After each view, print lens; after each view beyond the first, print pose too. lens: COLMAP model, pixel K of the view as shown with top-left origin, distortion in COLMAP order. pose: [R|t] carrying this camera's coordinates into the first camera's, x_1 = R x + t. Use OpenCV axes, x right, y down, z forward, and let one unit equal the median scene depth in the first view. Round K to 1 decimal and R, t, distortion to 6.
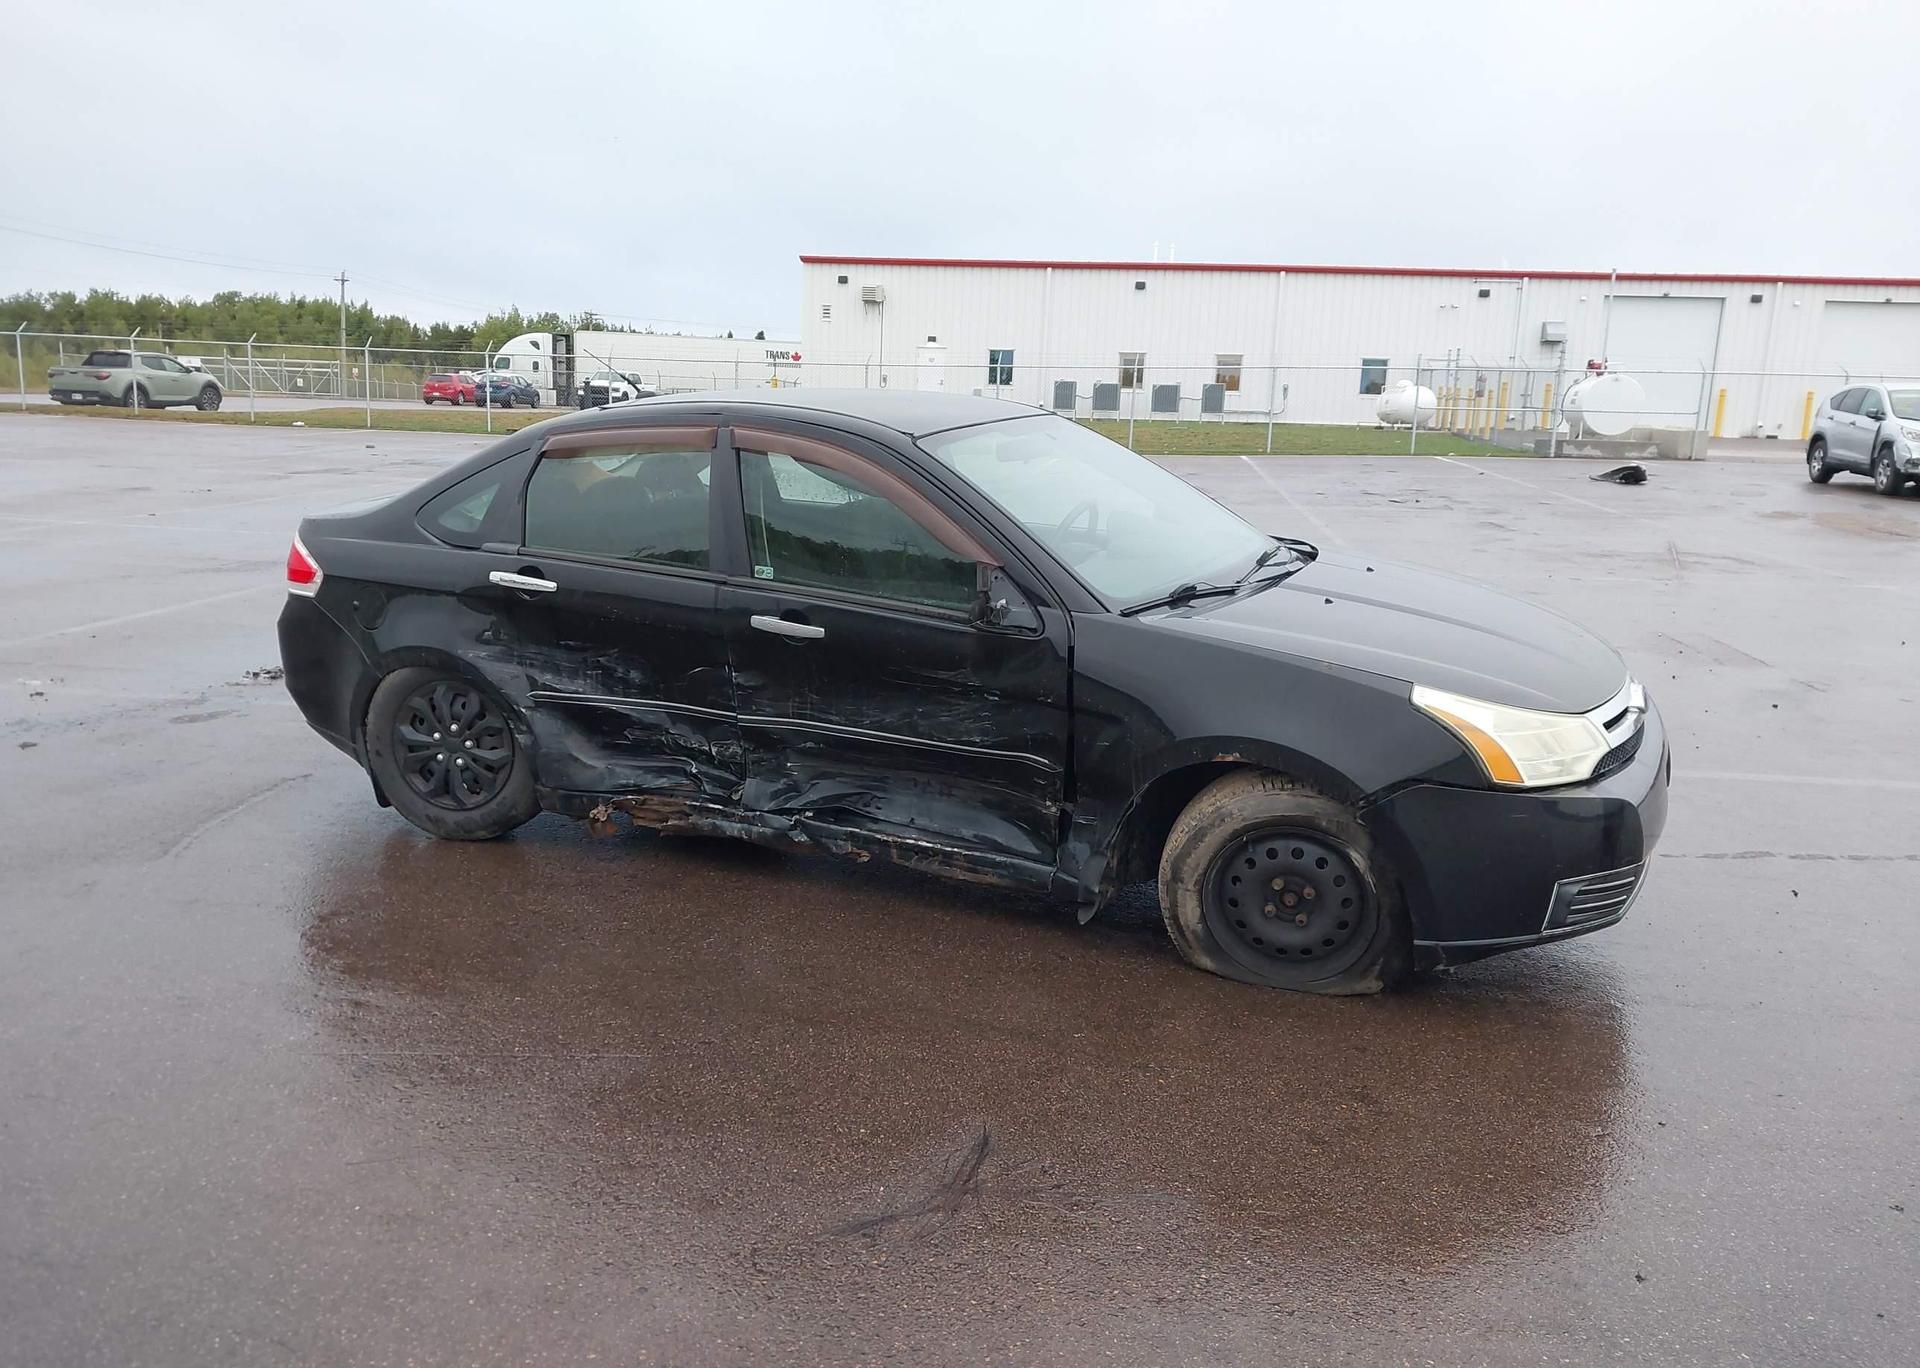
lens RADIAL K [[1524.0, 0, 913.4], [0, 1524.0, 768.2], [0, 0, 1]] dist [0.057257, -0.060401]
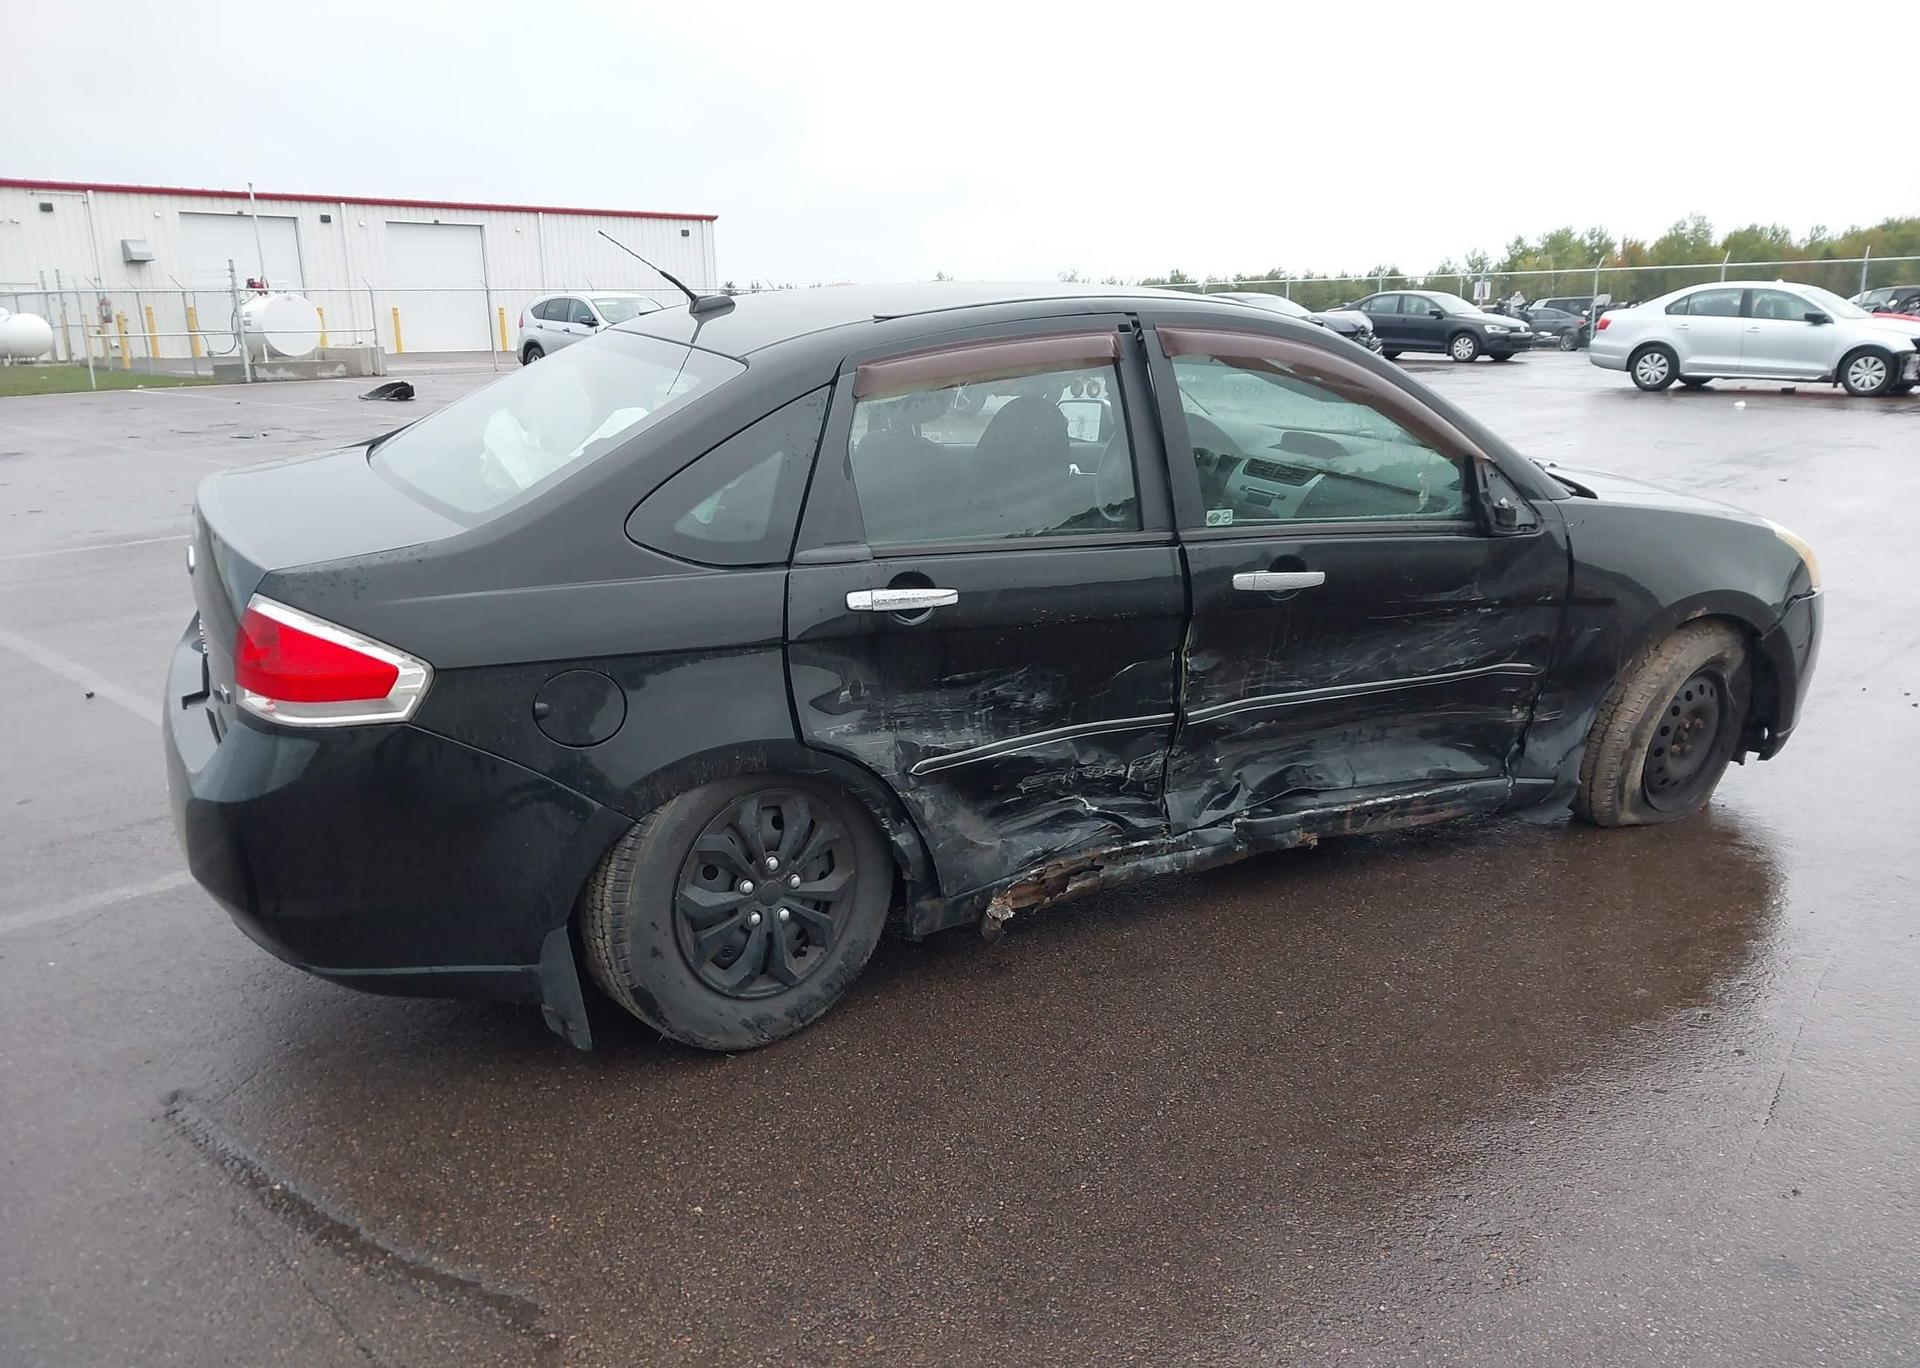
lens RADIAL K [[1524.0, 0, 913.4], [0, 1524.0, 768.2], [0, 0, 1]] dist [0.057257, -0.060401]
pose [[0.610453, -0.262164, 0.747407, -0.735761], [0.228105, 0.961844, 0.151074, -0.146803], [-0.758496, 0.078263, 0.646961, 0.585540]]
